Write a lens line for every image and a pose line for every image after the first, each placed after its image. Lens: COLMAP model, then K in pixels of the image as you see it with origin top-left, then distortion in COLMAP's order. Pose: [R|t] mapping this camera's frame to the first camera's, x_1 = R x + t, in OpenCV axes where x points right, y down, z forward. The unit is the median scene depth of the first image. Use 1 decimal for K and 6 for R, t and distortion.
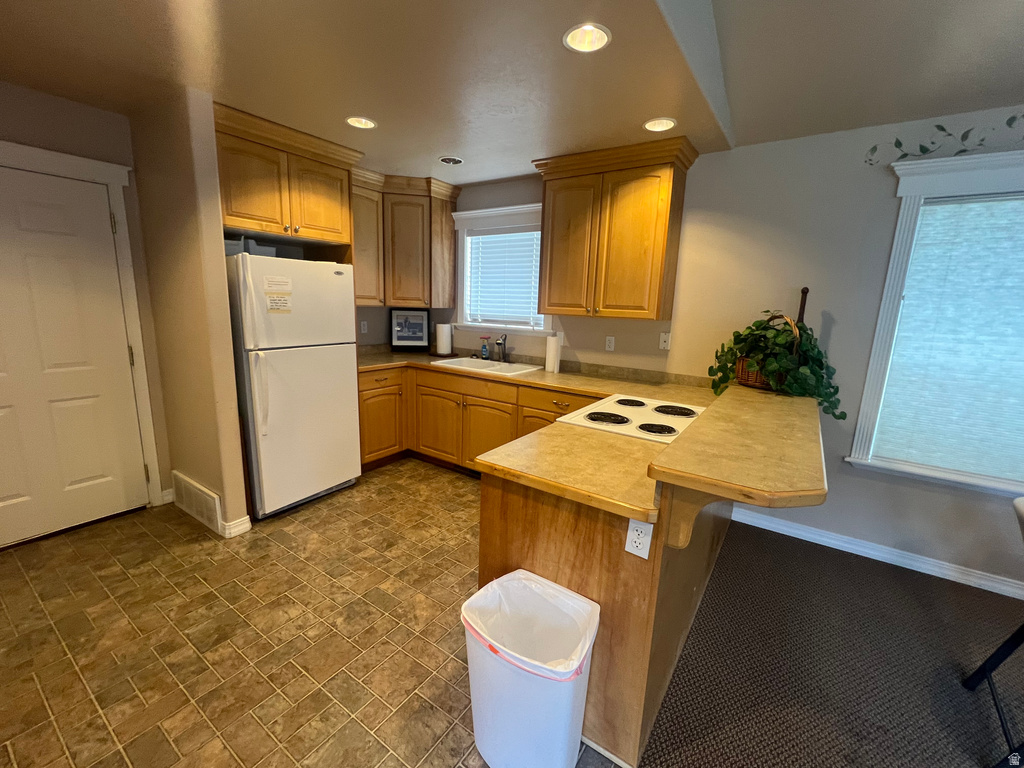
lens RADIAL K [[432.7, 0, 512.0], [0, 432.7, 384.0], [0, 0, 1]] dist [0.000632, 0.000120]
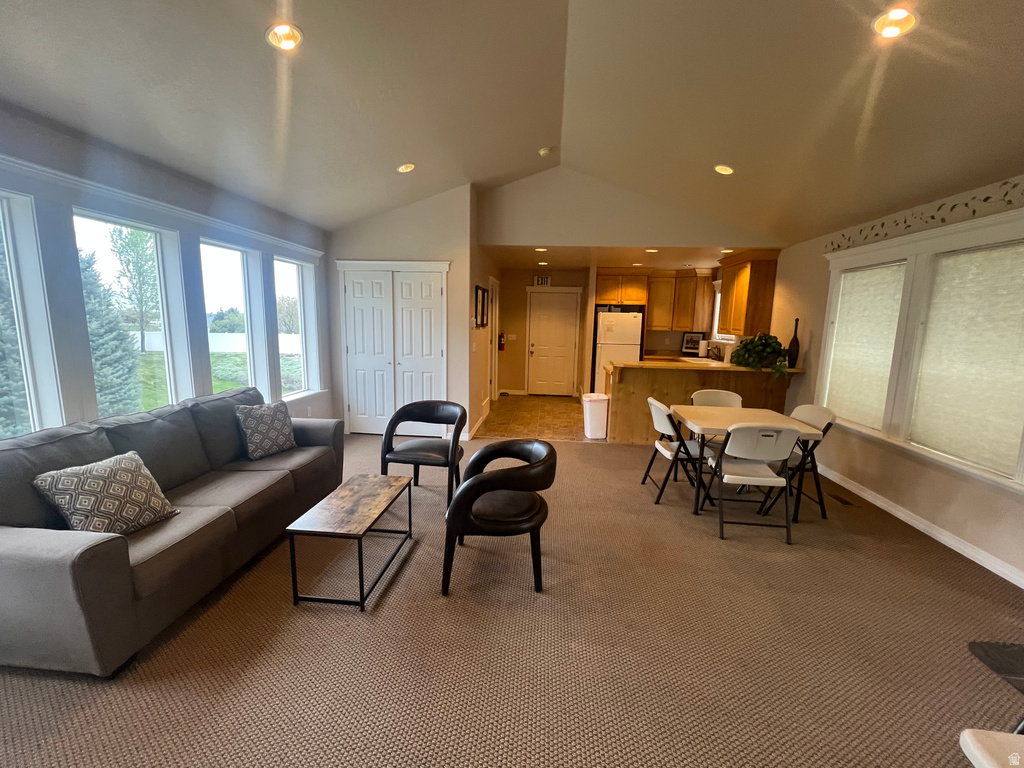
lens RADIAL K [[432.7, 0, 512.0], [0, 432.7, 384.0], [0, 0, 1]] dist [0.000632, 0.000120]
pose [[0.492865, 0.105250, -0.863717, 1.695121], [-0.171194, 0.984984, 0.022339, 0.228478], [0.853098, 0.136853, 0.503482, -0.964429]]
